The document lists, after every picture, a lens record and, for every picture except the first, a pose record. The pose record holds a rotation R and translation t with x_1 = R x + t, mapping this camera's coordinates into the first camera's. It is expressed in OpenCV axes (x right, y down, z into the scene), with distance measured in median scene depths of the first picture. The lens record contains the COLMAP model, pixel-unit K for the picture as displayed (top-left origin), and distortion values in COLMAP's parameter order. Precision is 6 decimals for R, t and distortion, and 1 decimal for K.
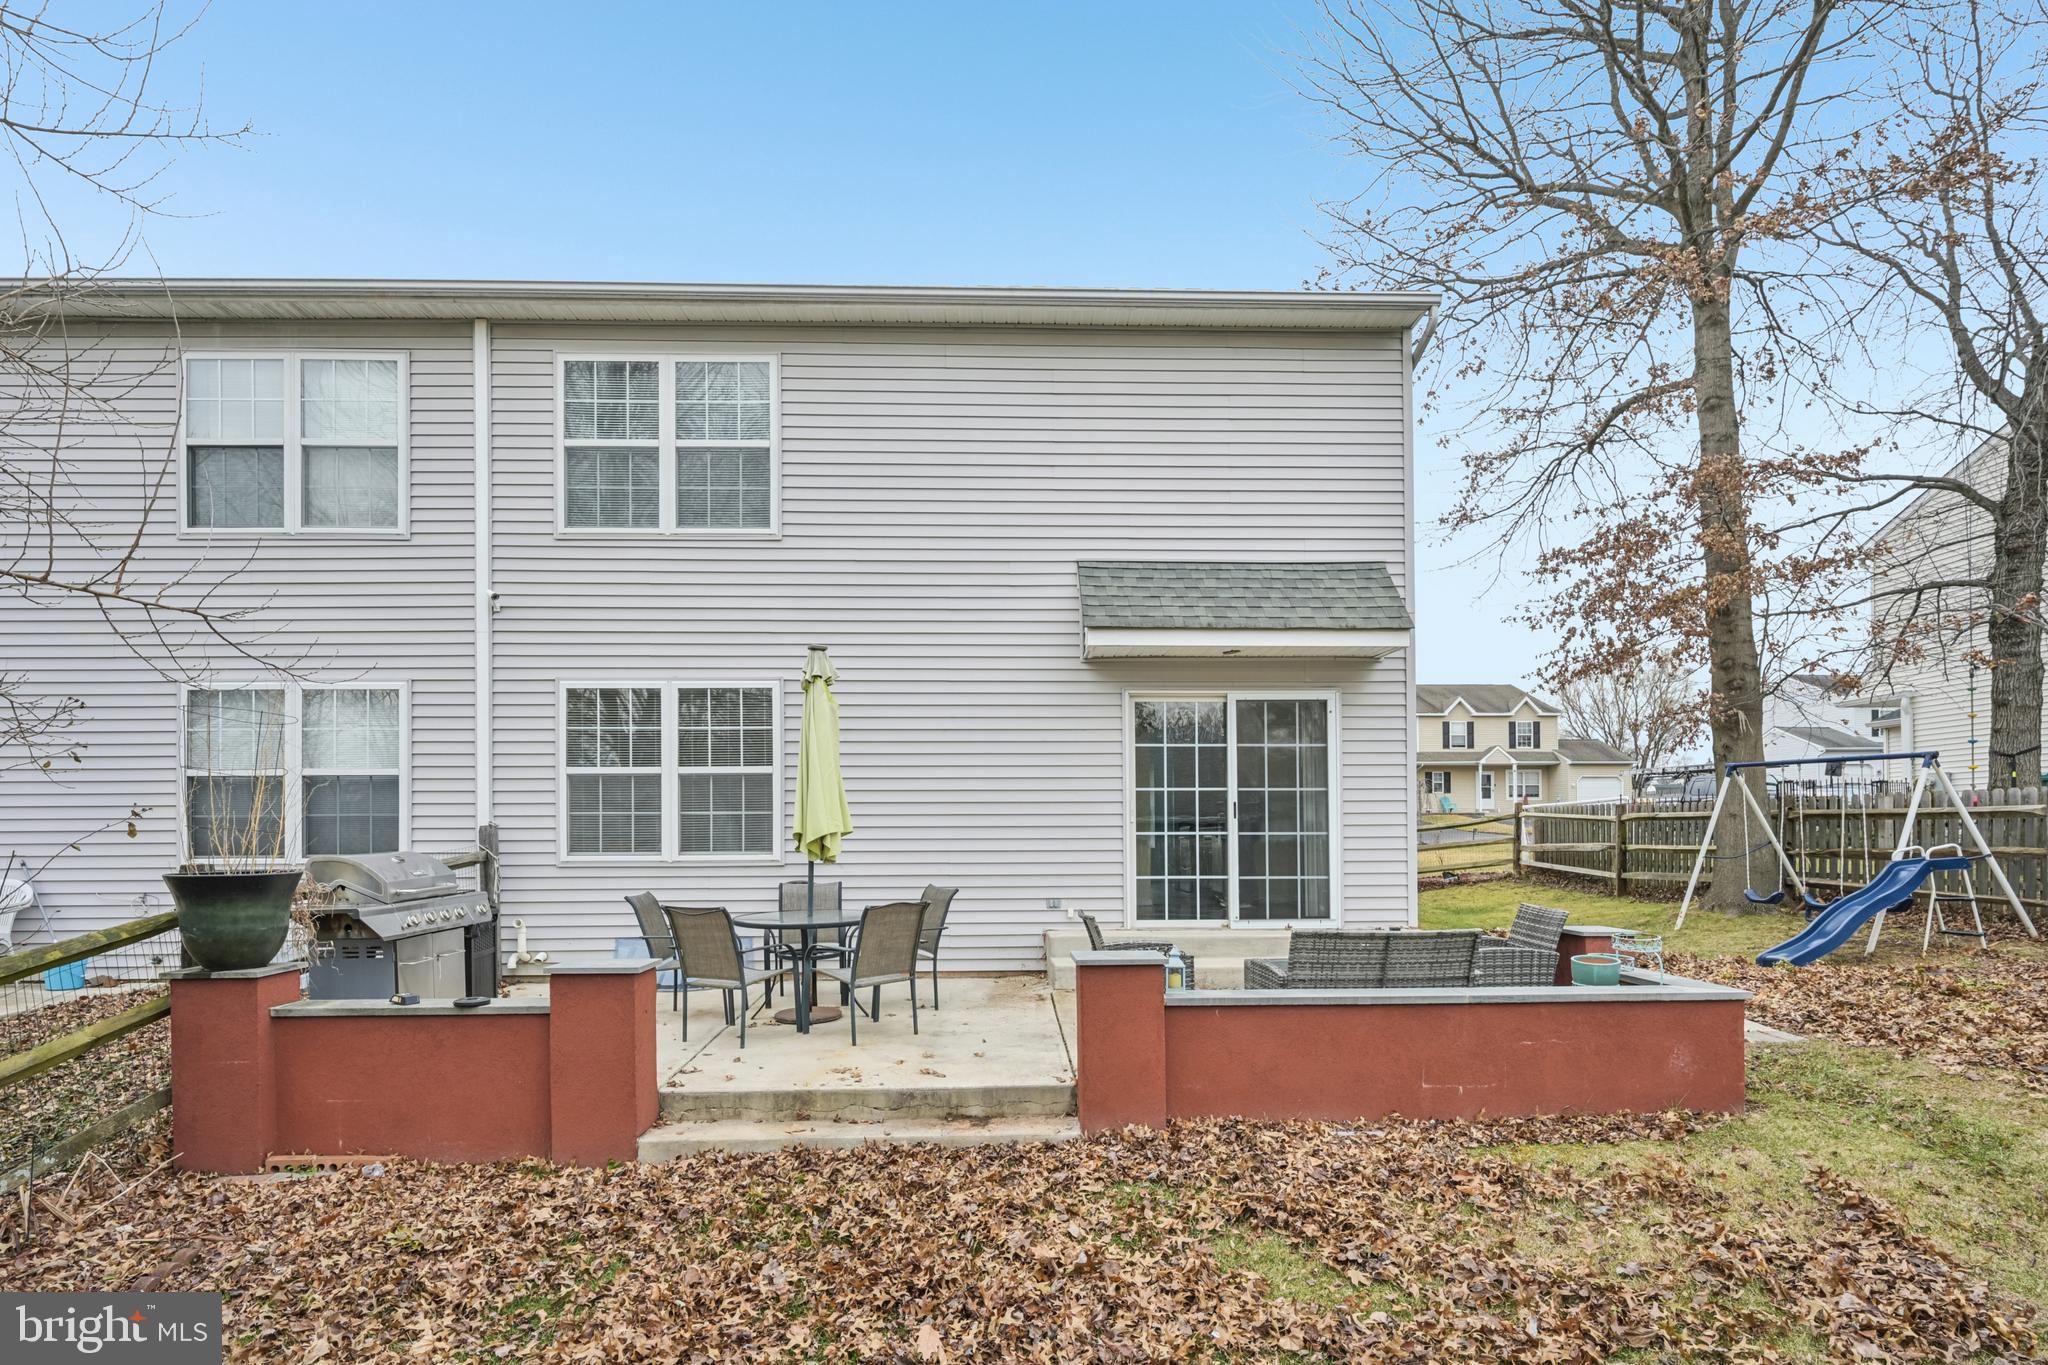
lens RADIAL K [[990.1, 0, 1016.8], [0, 990.1, 833.9], [0, 0, 1]] dist [-0.001231, 0.000631]
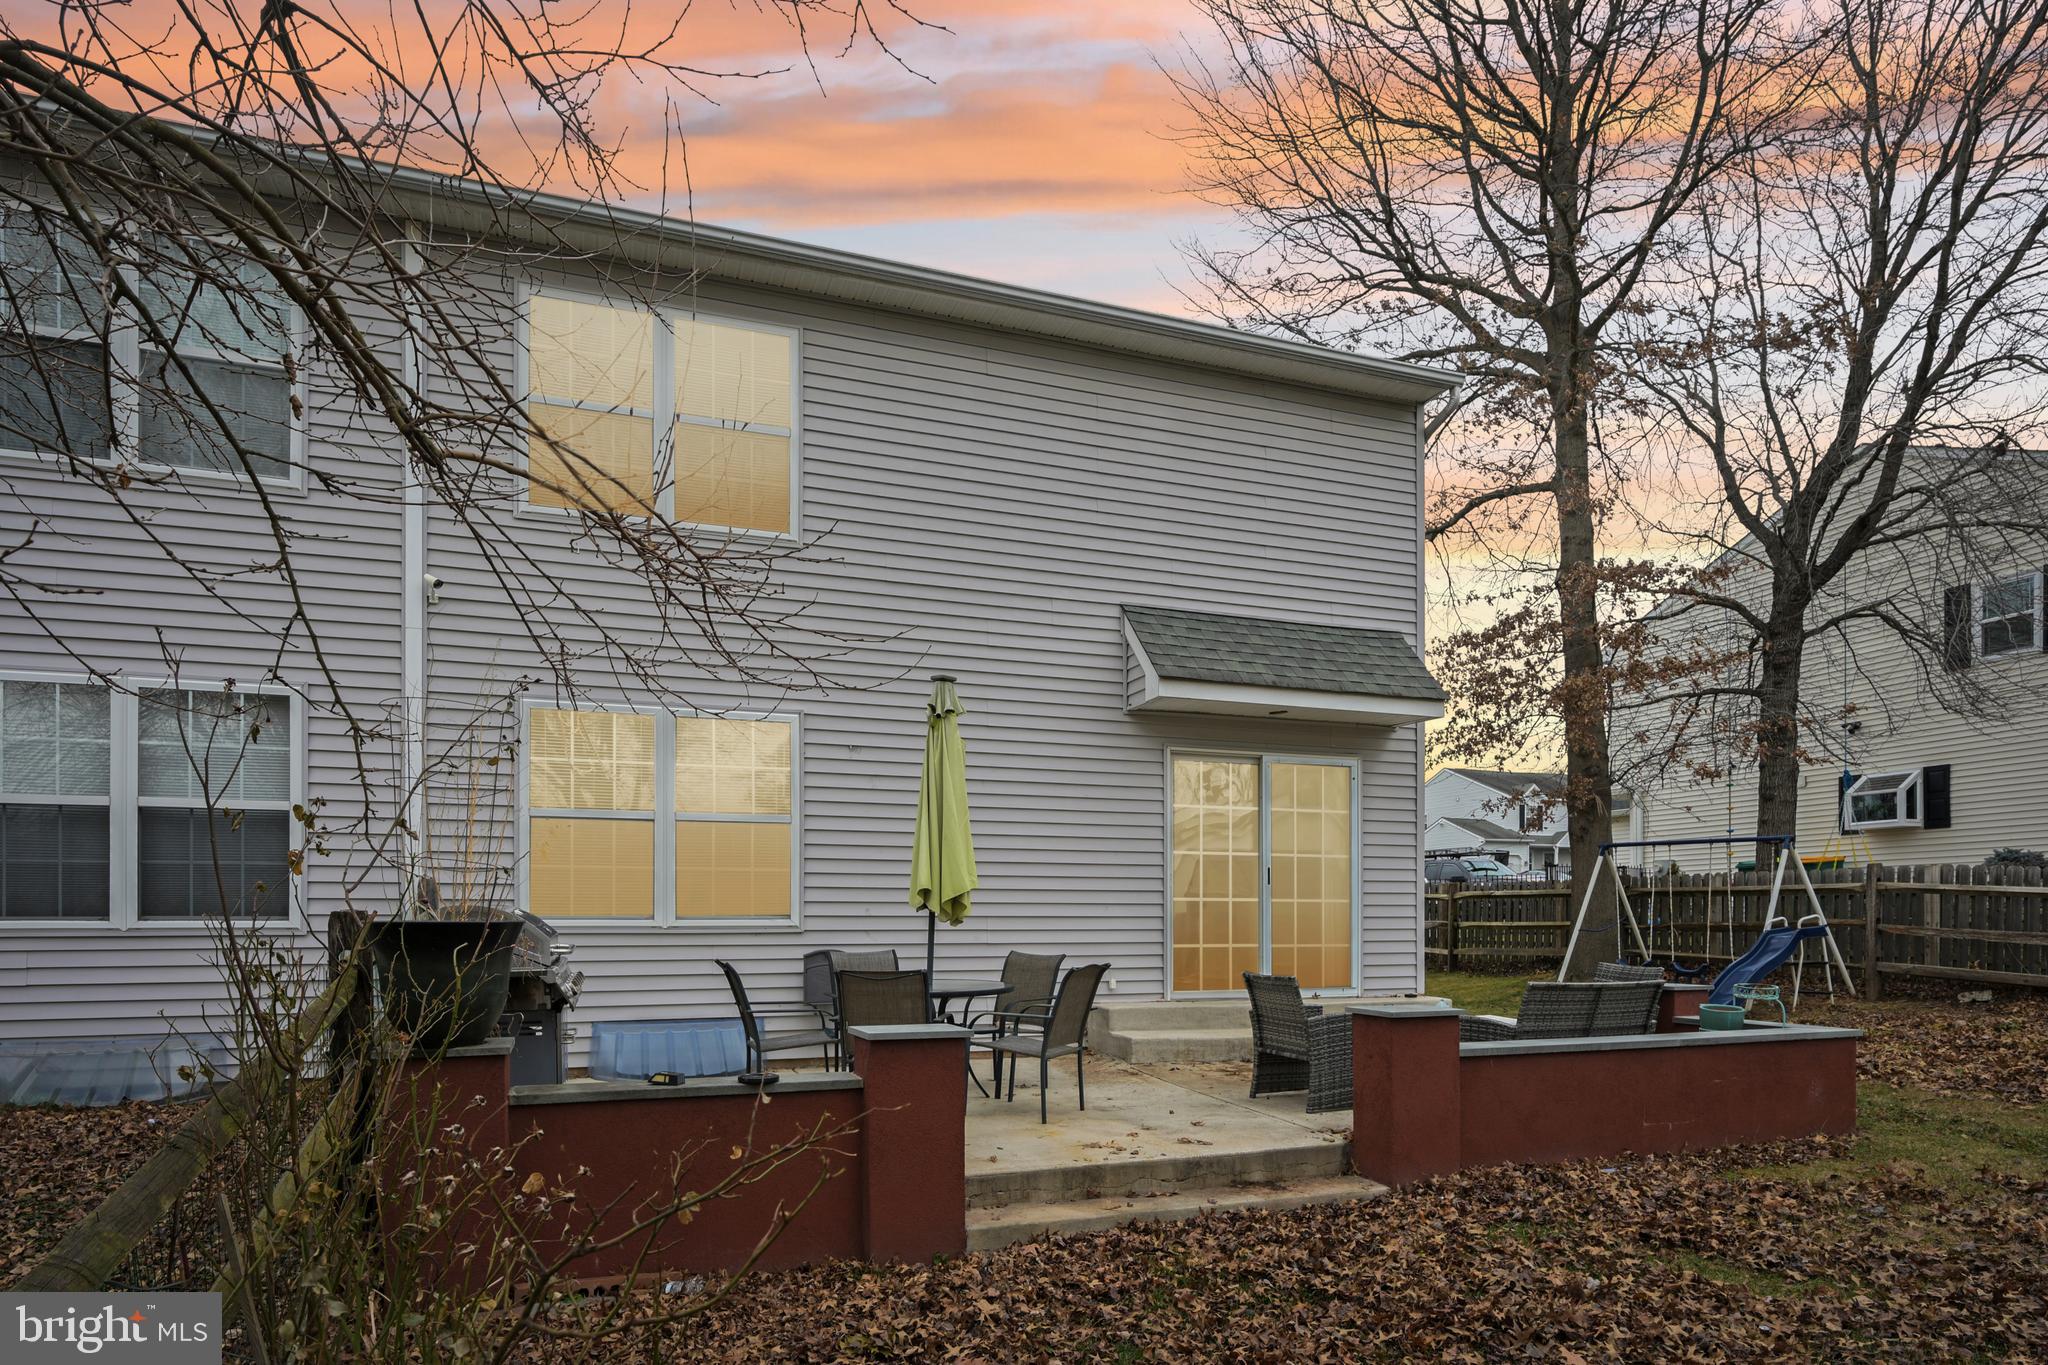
lens RADIAL K [[1126.5, 0, 1031.4], [0, 1126.5, 922.1], [0, 0, 1]] dist [-0.001568, -0.002650]
pose [[0.953359, 0.003750, 0.301814, -0.346948], [-0.005052, 0.999981, 0.003534, 0.019171], [-0.301796, -0.004894, 0.953360, 0.019013]]
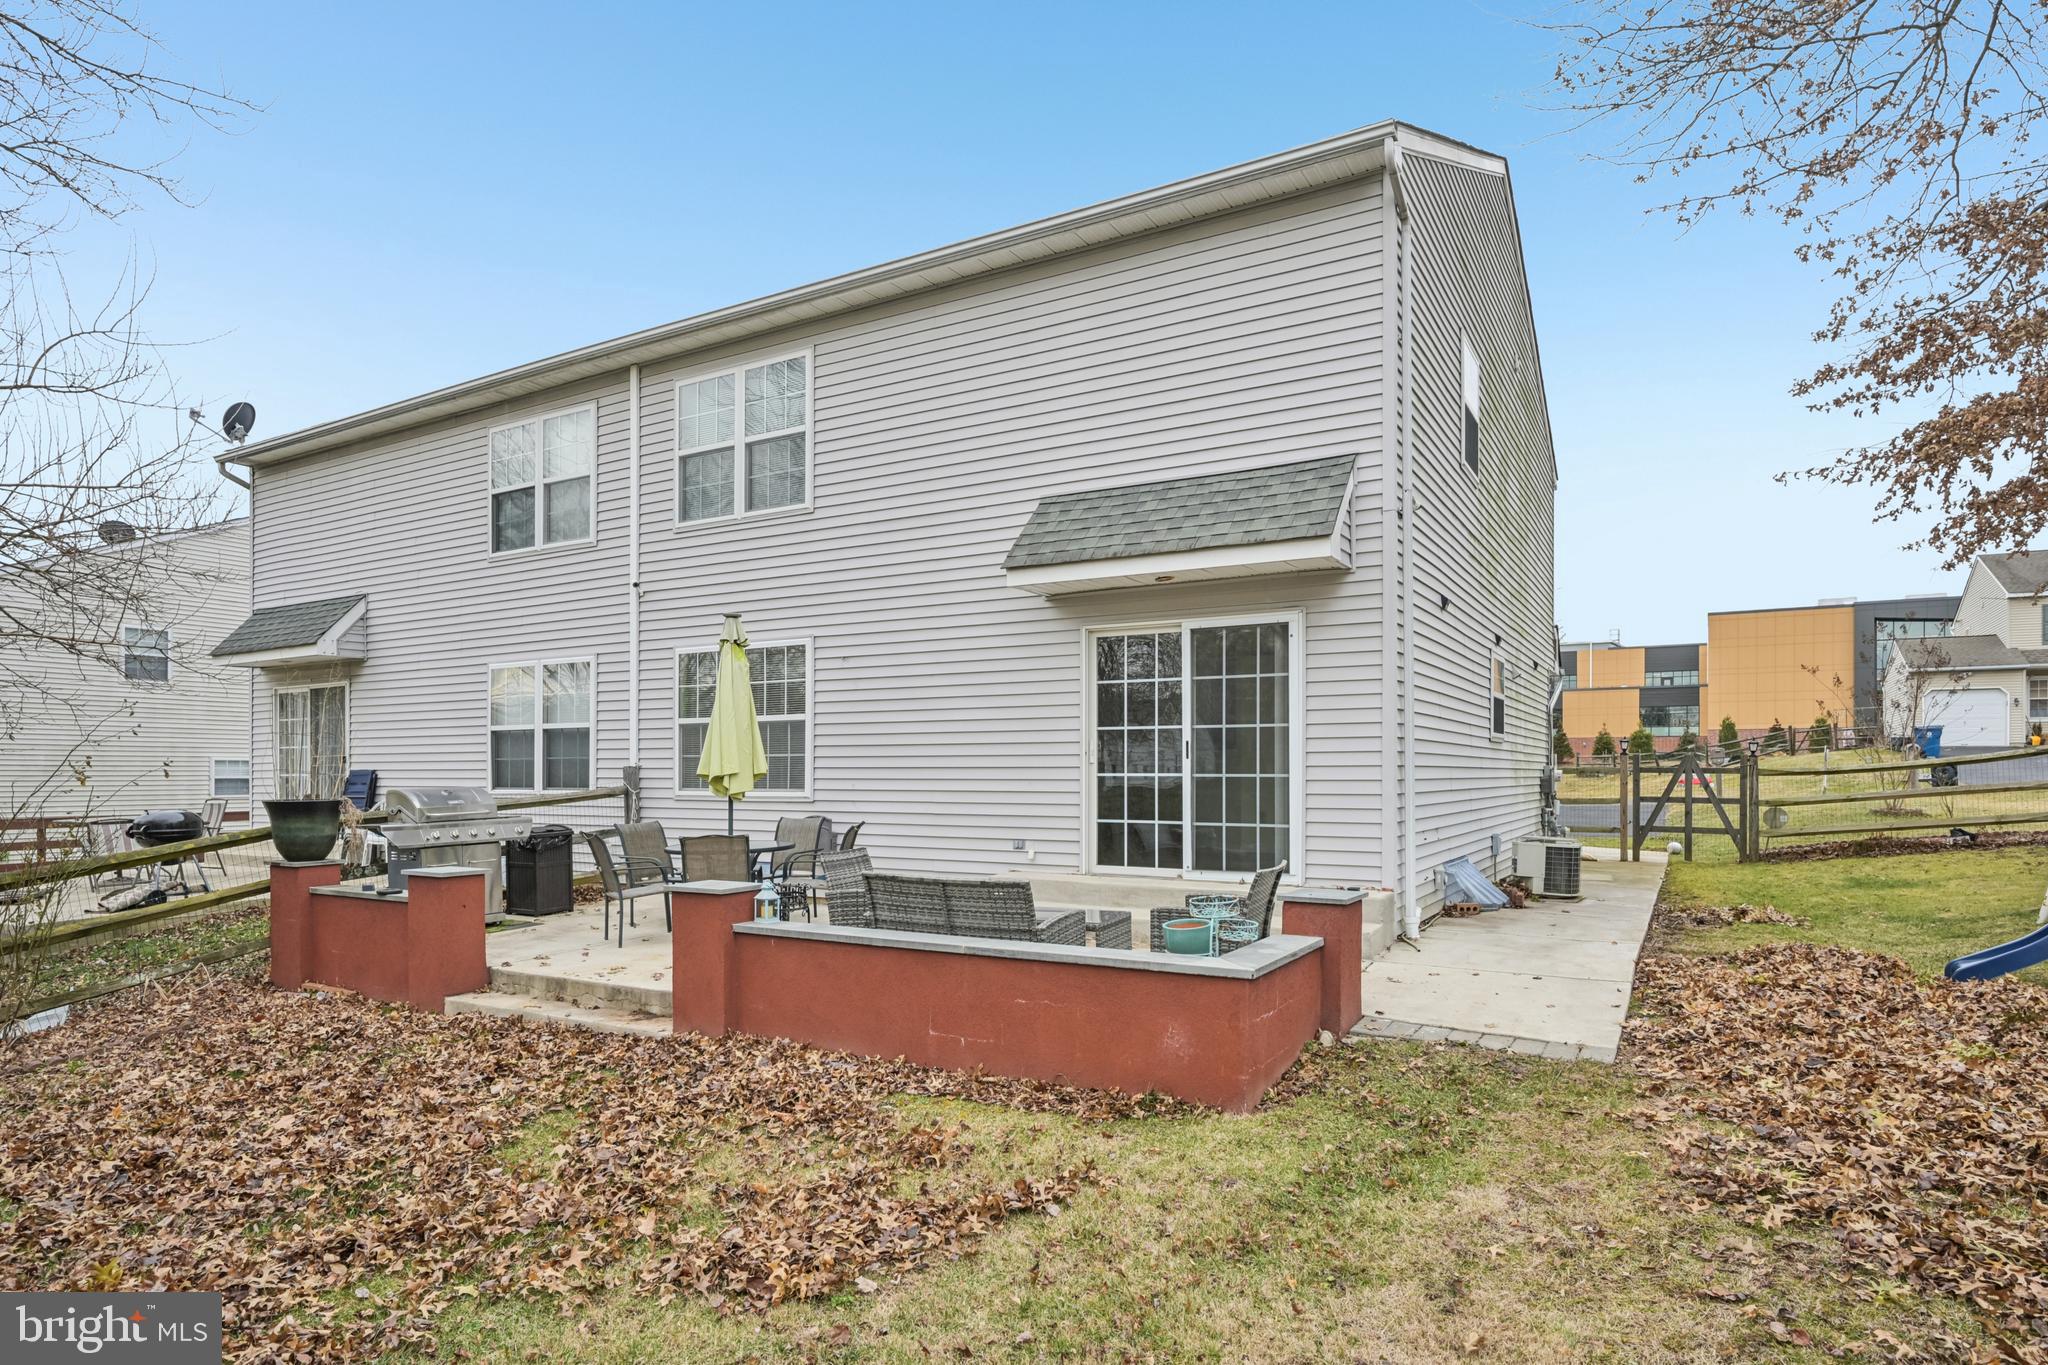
lens RADIAL K [[1126.5, 0, 1031.3], [0, 1126.5, 756.3], [0, 0, 1]] dist [-0.001568, -0.002650]
pose [[0.853652, -0.003768, -0.520830, 0.638137], [0.000719, 0.999981, -0.006056, -0.011657], [0.520843, 0.004795, 0.853639, 0.040042]]
